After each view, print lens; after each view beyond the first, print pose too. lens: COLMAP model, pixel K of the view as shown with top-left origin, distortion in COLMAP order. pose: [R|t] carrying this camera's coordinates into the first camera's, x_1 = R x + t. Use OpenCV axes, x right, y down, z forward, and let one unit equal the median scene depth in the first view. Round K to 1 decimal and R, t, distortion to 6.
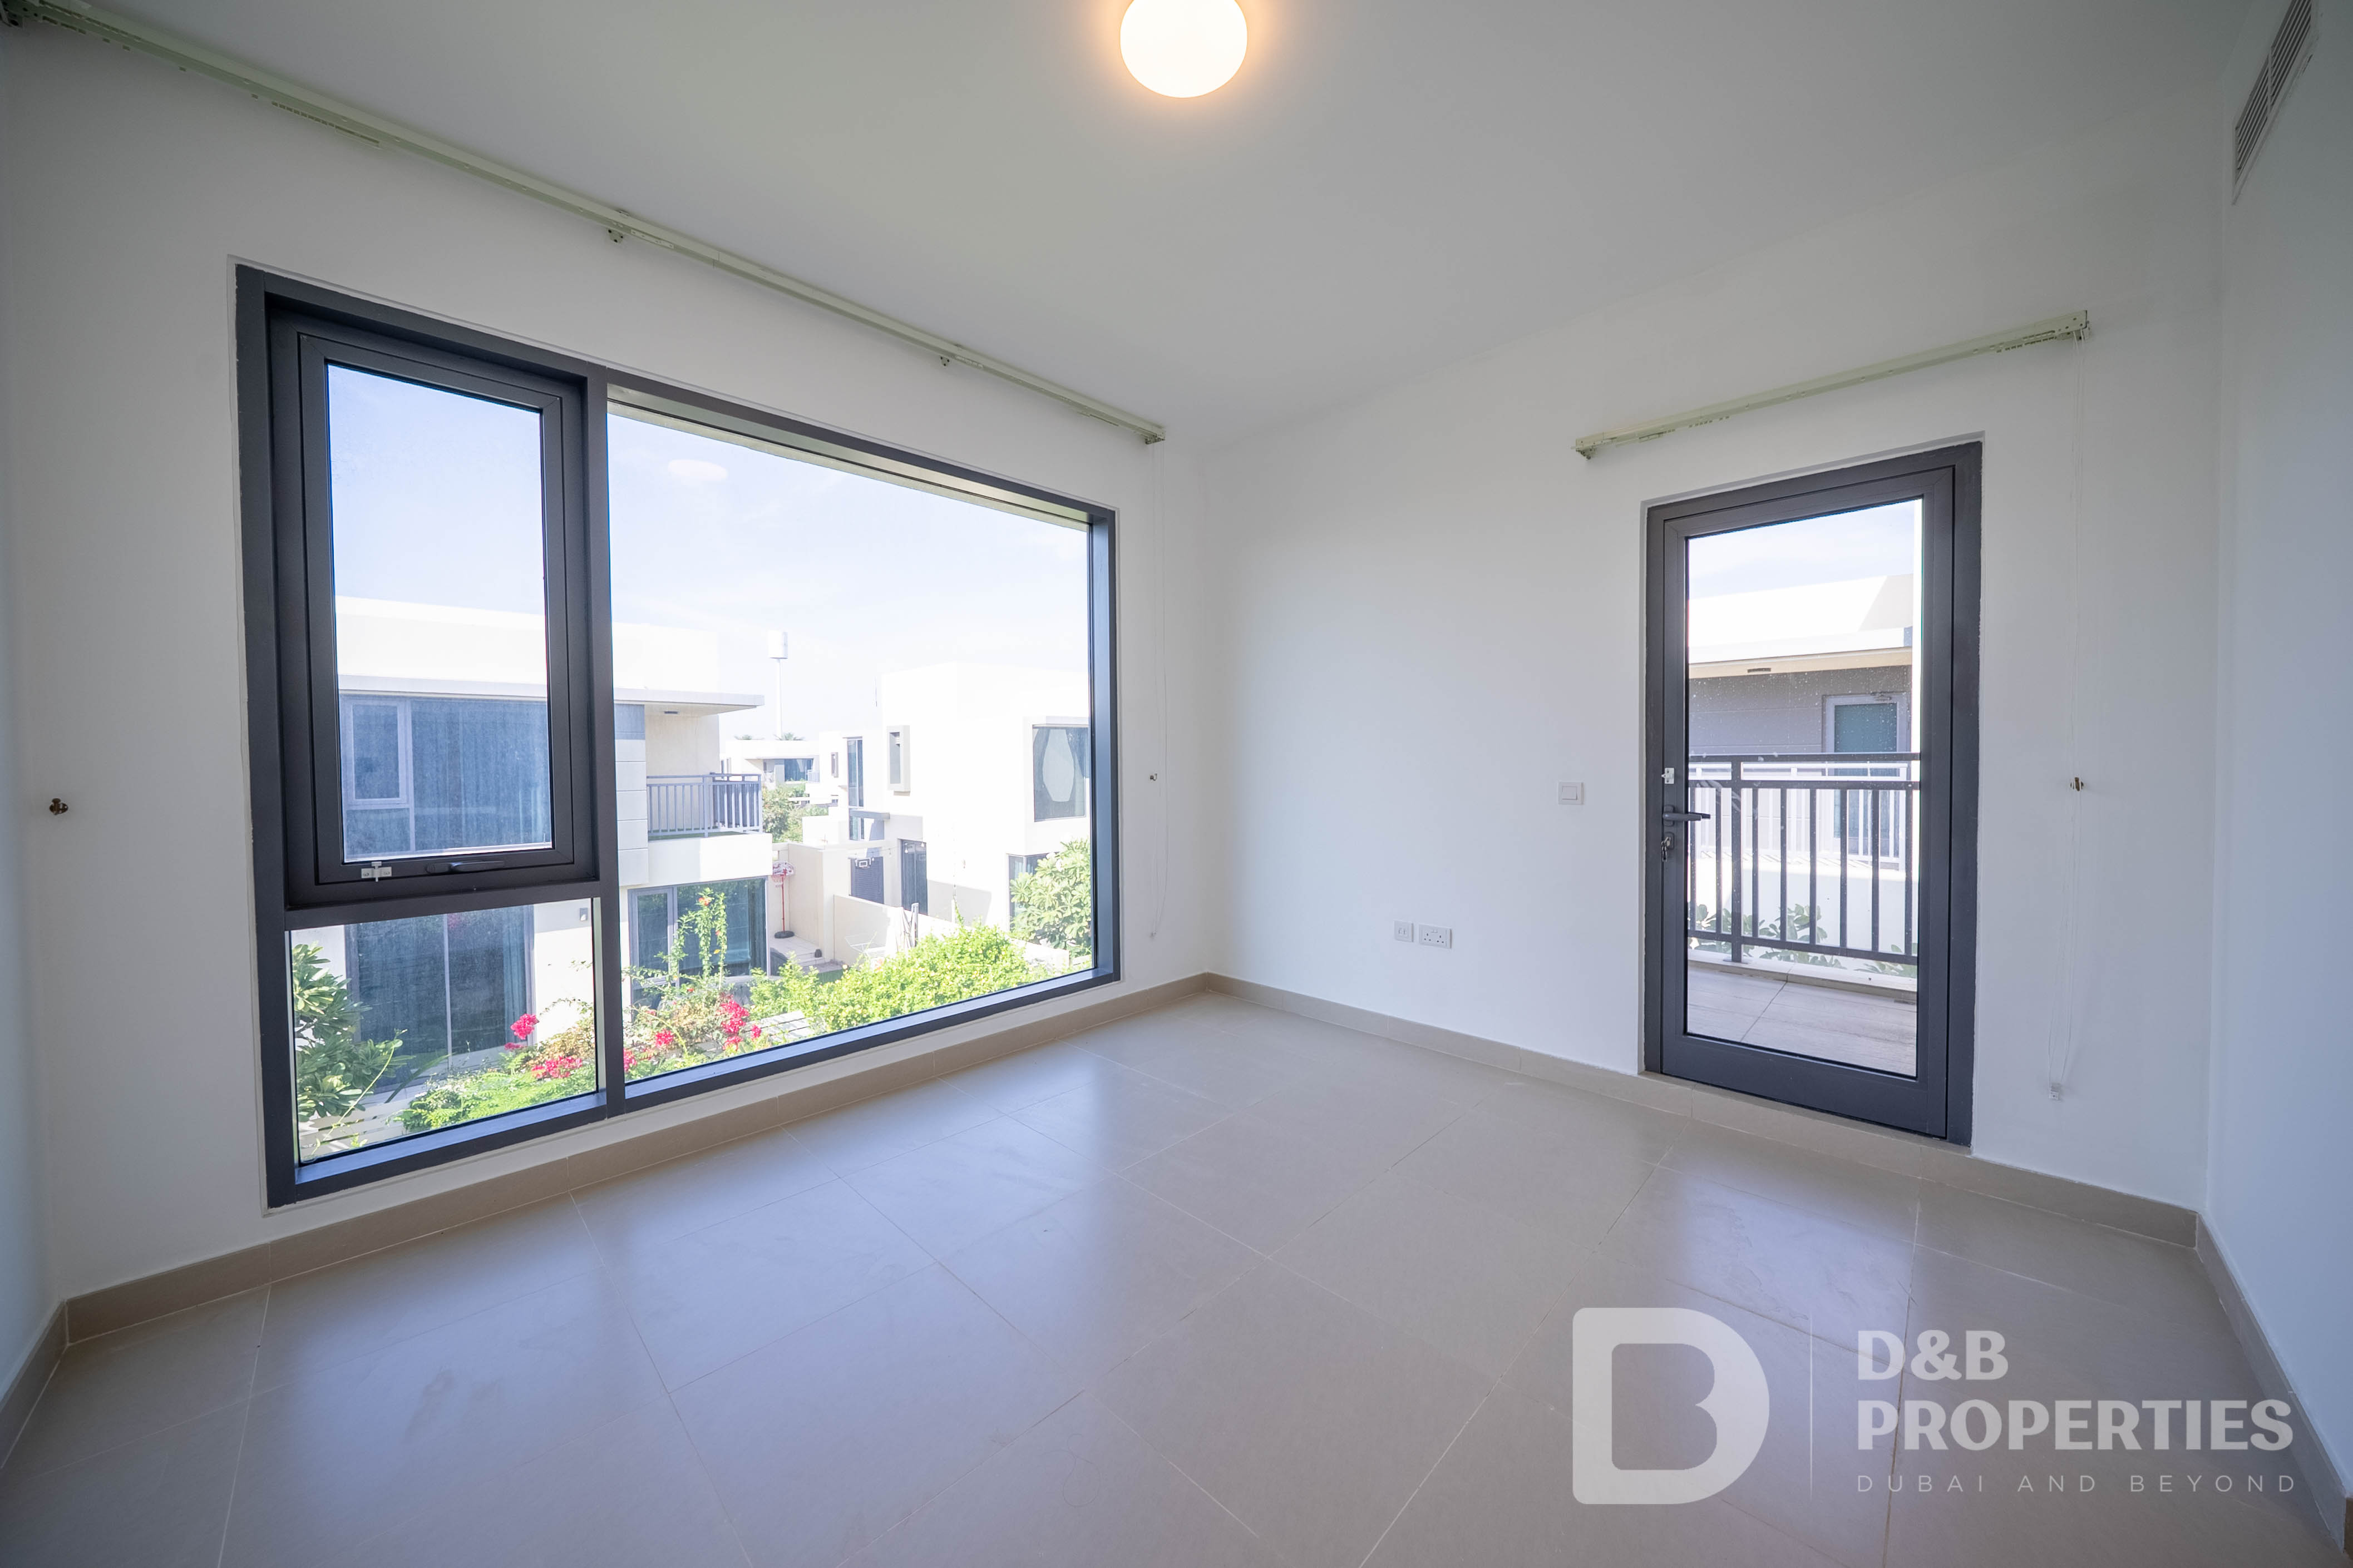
lens RADIAL K [[824.7, 0, 1177.2], [0, 824.7, 787.8], [0, 0, 1]] dist [-0.001855, -0.001170]
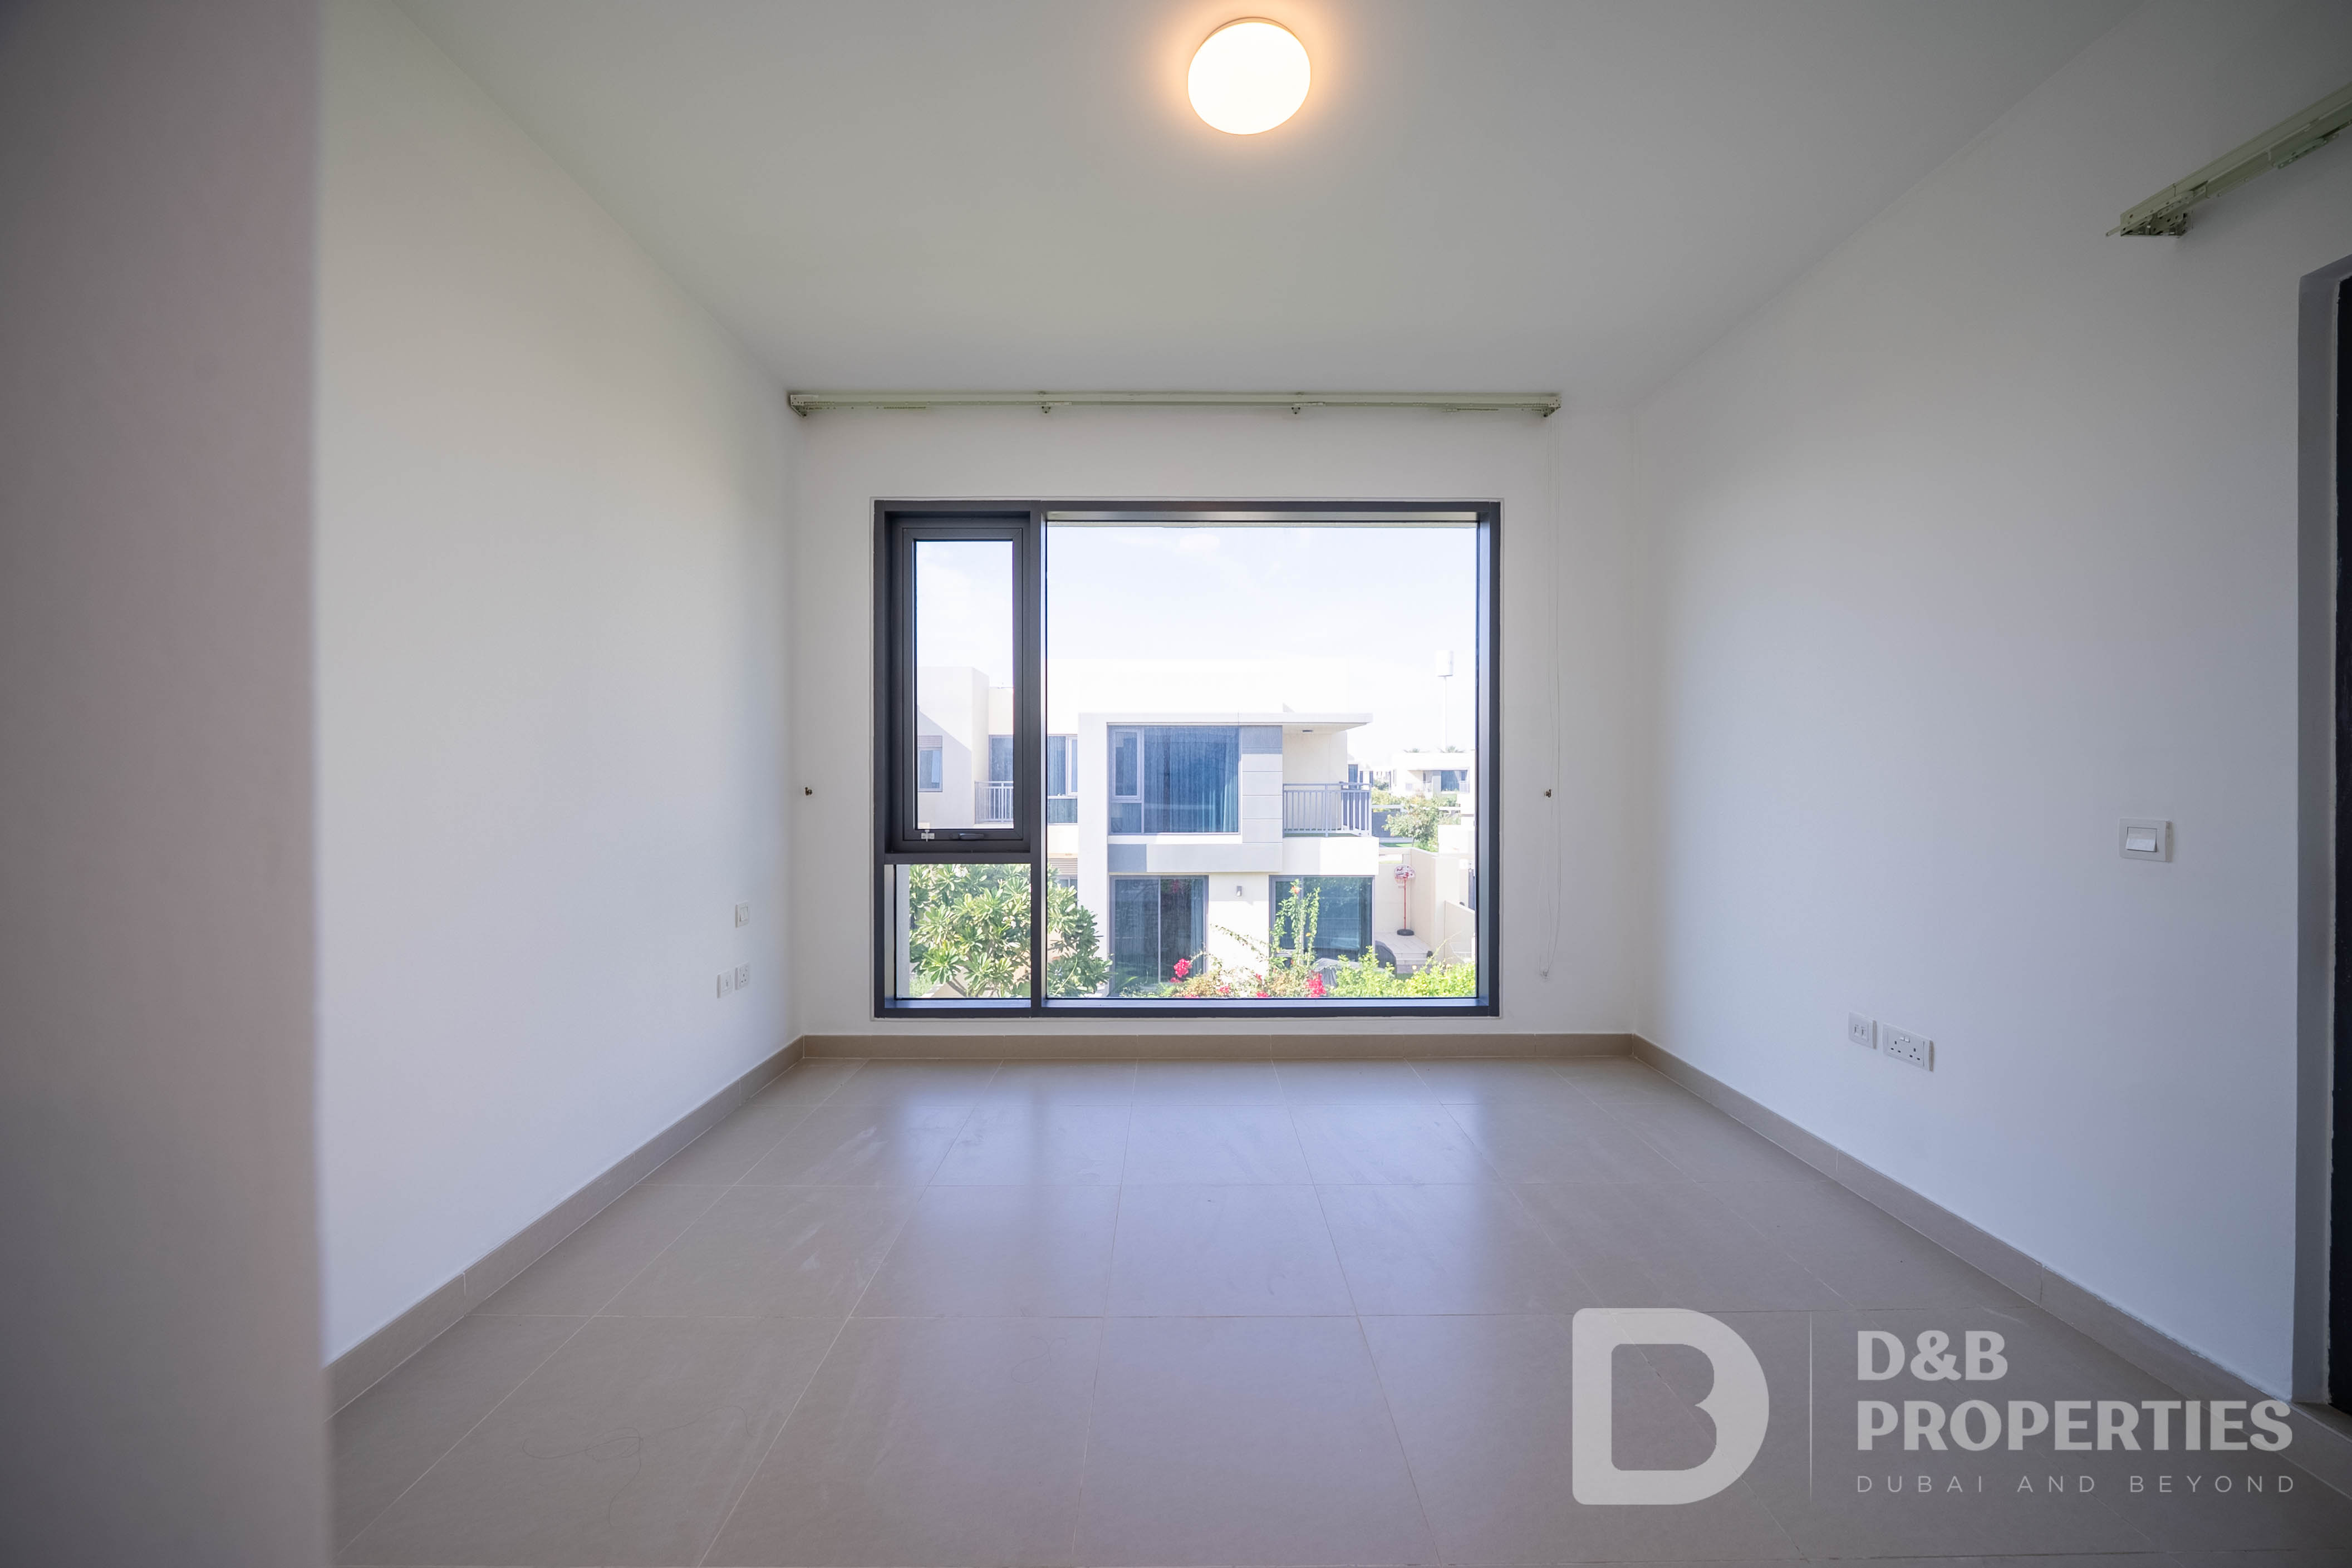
lens RADIAL K [[824.5, 0, 1178.8], [0, 824.5, 786.6], [0, 0, 1]] dist [-0.001855, -0.001170]
pose [[0.690891, 0.020374, -0.722672, 0.343582], [-0.031566, 0.999500, -0.001999, -0.006398], [0.722270, 0.024193, 0.691188, 0.114880]]
